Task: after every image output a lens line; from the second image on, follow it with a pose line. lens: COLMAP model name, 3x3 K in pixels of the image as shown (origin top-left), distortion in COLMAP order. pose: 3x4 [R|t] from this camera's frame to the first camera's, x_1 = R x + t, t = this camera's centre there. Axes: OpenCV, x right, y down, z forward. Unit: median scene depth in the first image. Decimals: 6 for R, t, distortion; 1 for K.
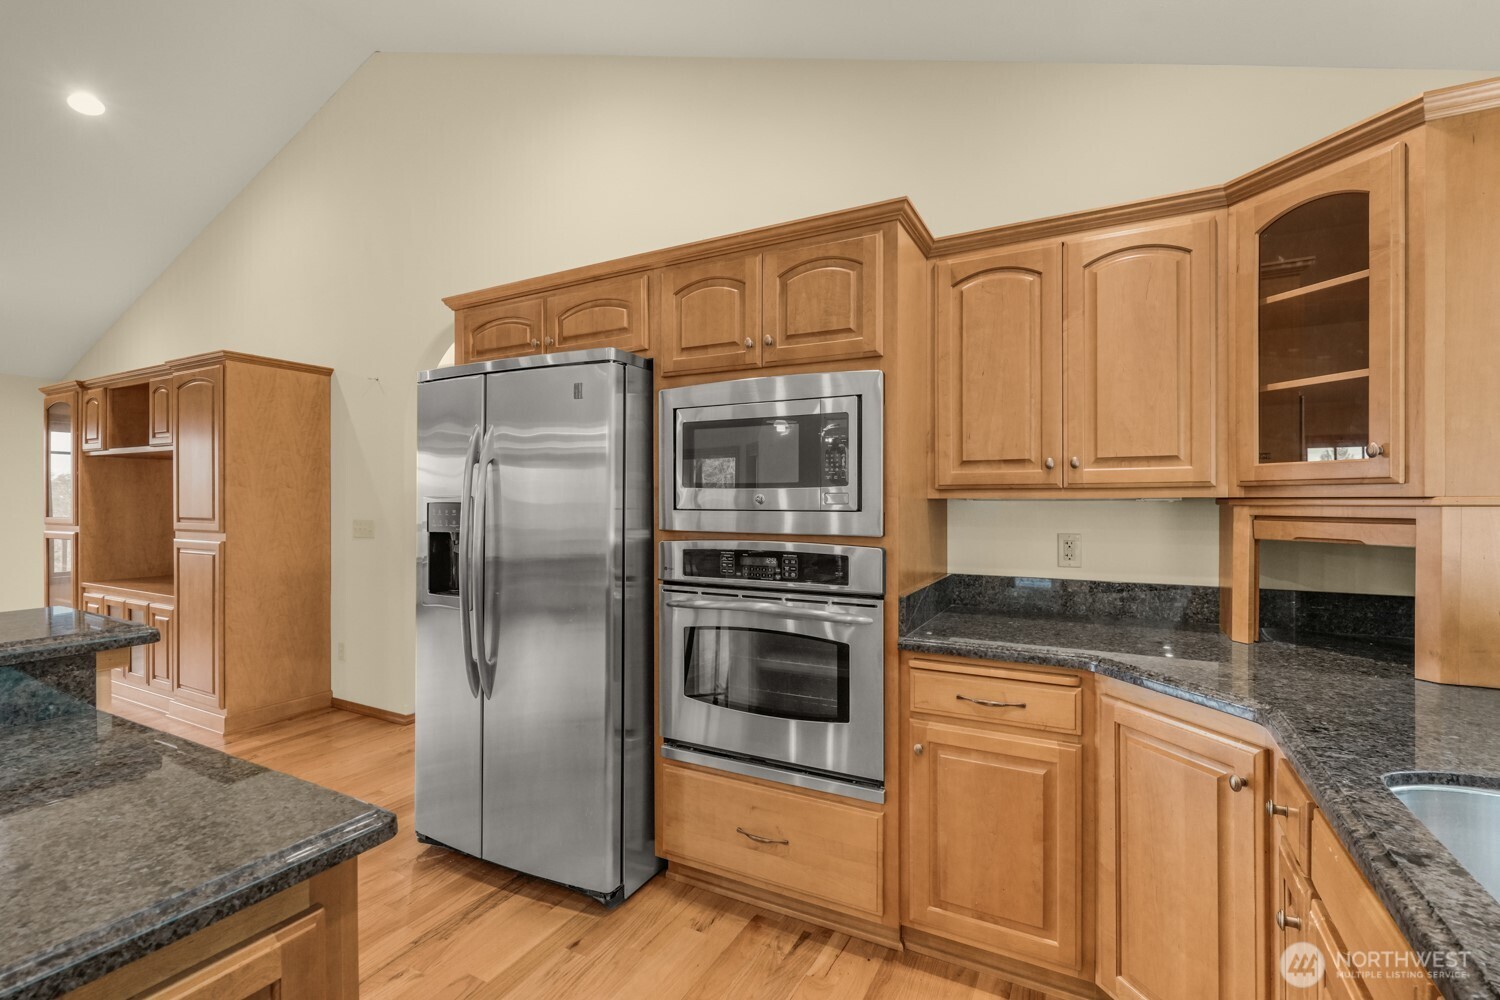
lens RADIAL K [[666.2, 0, 720.5], [0, 666.2, 501.2], [0, 0, 1]] dist [0.002773, 0.000918]
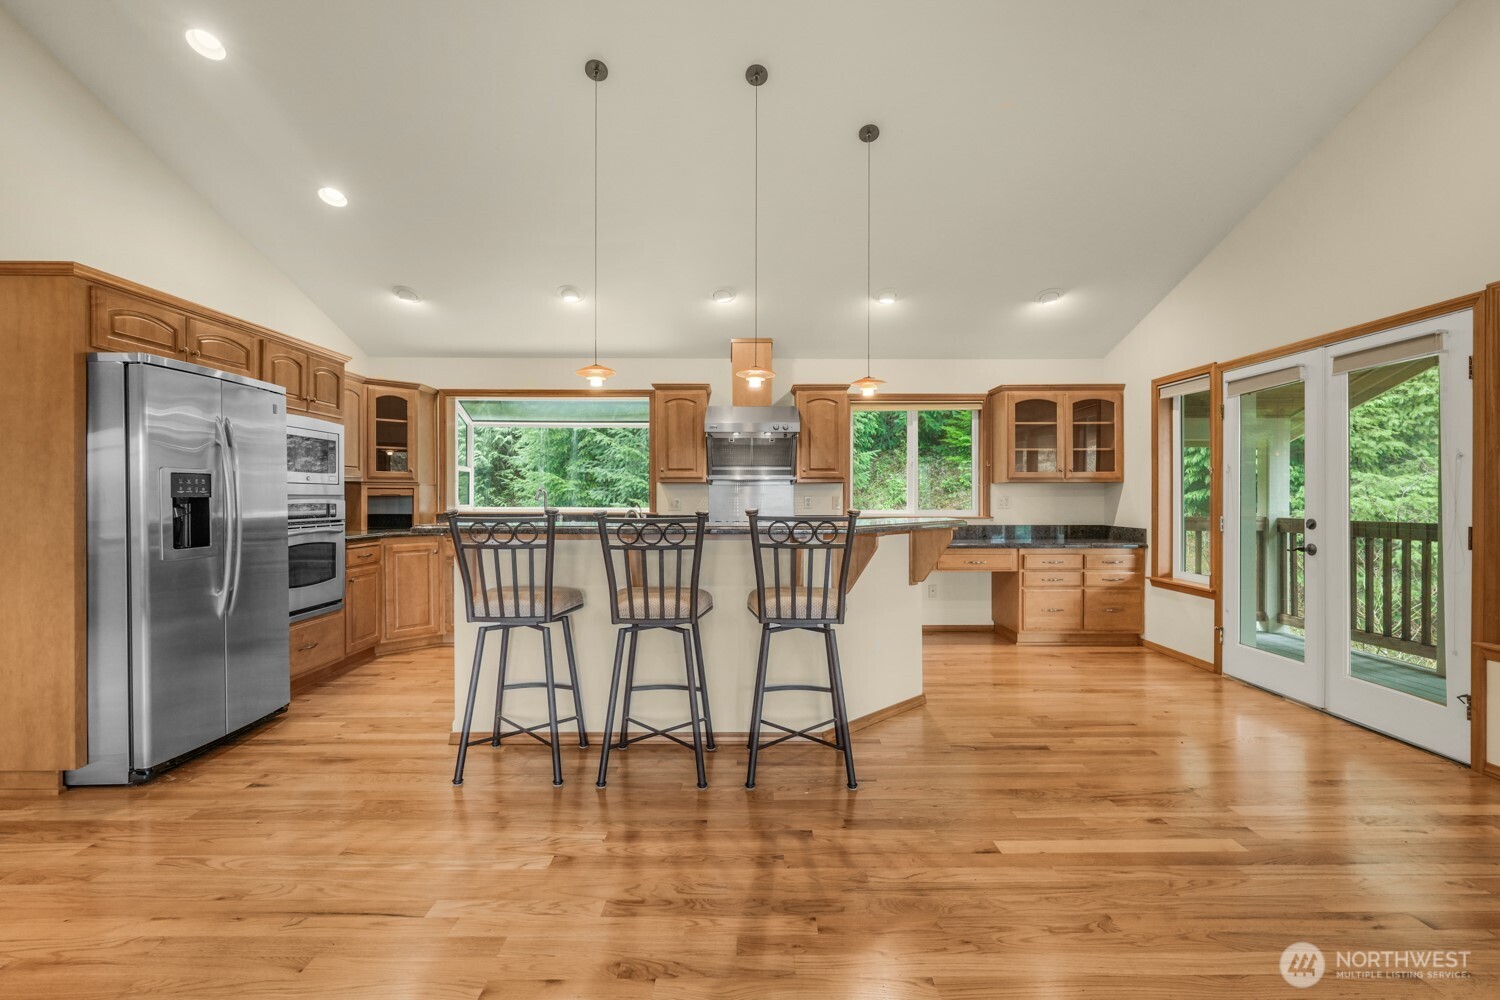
lens RADIAL K [[666.2, 0, 753.3], [0, 666.2, 502.0], [0, 0, 1]] dist [0.002773, 0.000918]
pose [[-0.491774, -0.005265, 0.870707, -2.288440], [0.002934, 0.999966, 0.007704, 0.056229], [-0.870718, 0.006344, -0.491741, 0.801519]]
